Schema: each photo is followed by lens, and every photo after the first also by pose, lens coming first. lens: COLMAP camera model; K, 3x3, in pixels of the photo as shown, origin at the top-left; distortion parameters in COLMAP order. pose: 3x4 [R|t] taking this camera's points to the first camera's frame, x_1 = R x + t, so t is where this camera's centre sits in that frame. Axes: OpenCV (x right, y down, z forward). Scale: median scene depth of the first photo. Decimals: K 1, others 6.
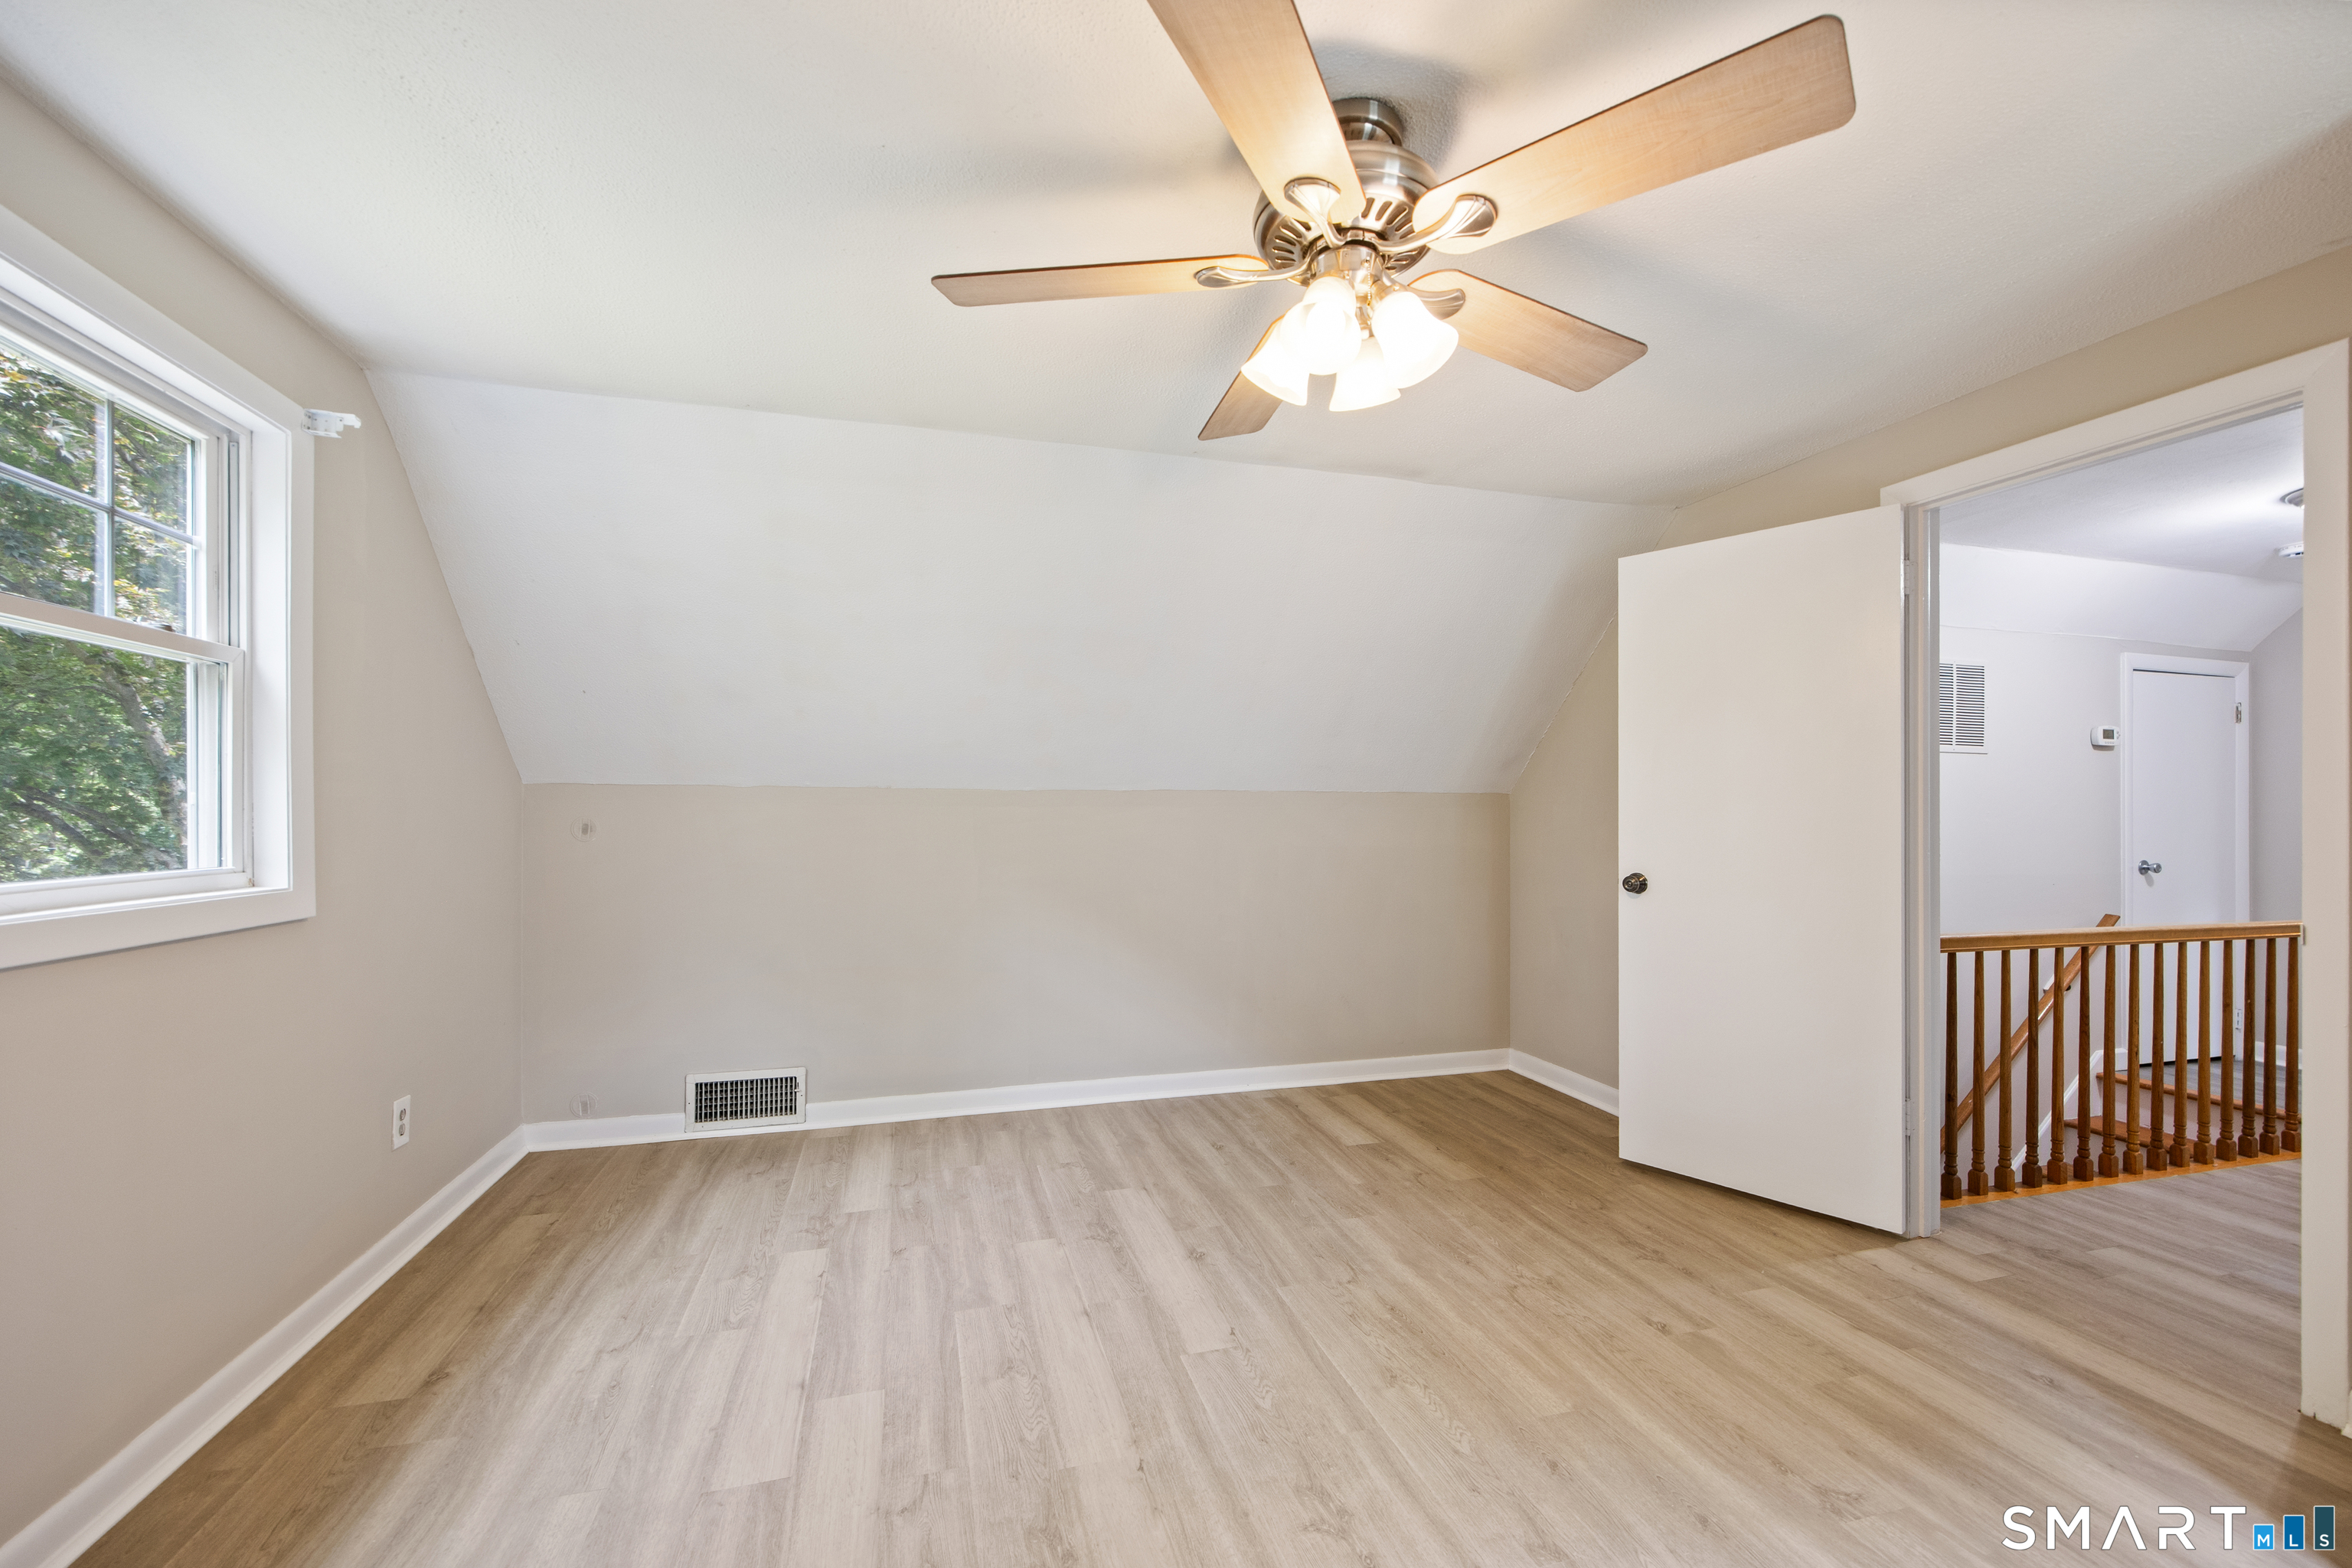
lens RADIAL K [[959.8, 0, 1179.9], [0, 959.8, 805.2], [0, 0, 1]] dist [0.001949, 0.000162]
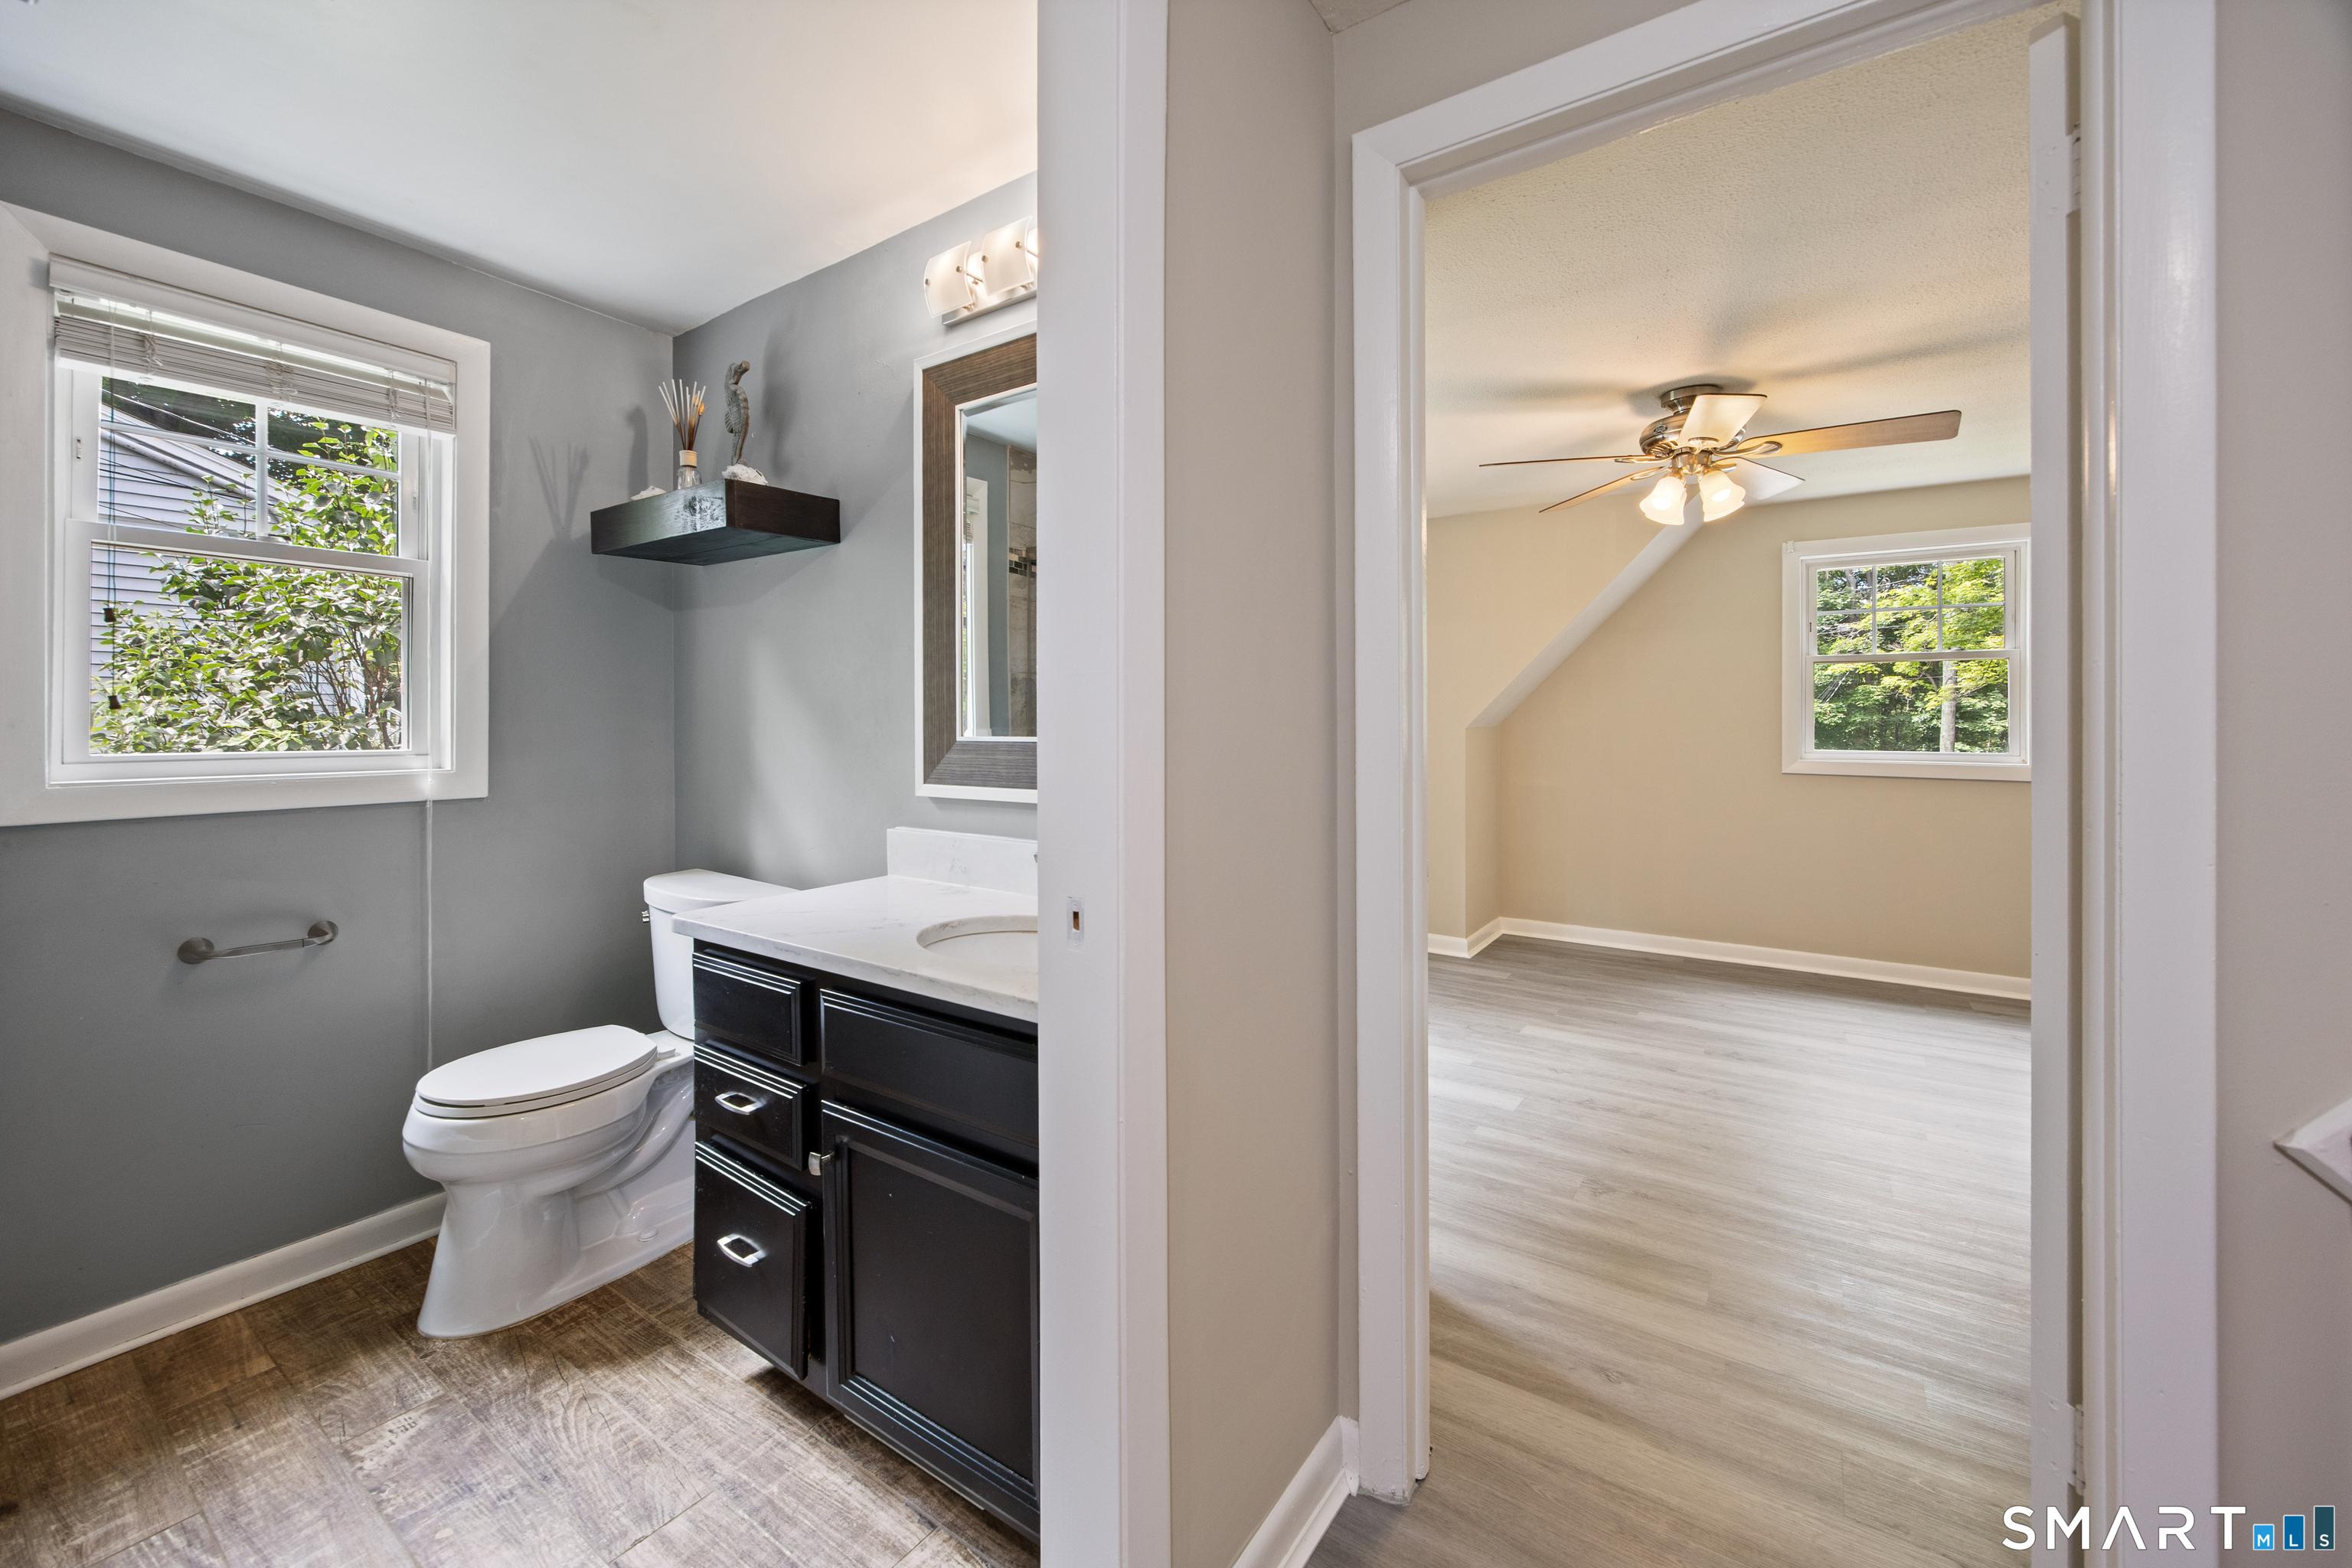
lens RADIAL K [[927.0, 0, 1167.9], [0, 927.0, 728.3], [0, 0, 1]] dist [0.000917, 0.000091]
pose [[-0.773482, 0.002222, -0.633815, 1.398035], [0.000957, 0.999997, 0.002339, 0.003026], [0.633818, 0.001203, -0.773481, 1.116949]]
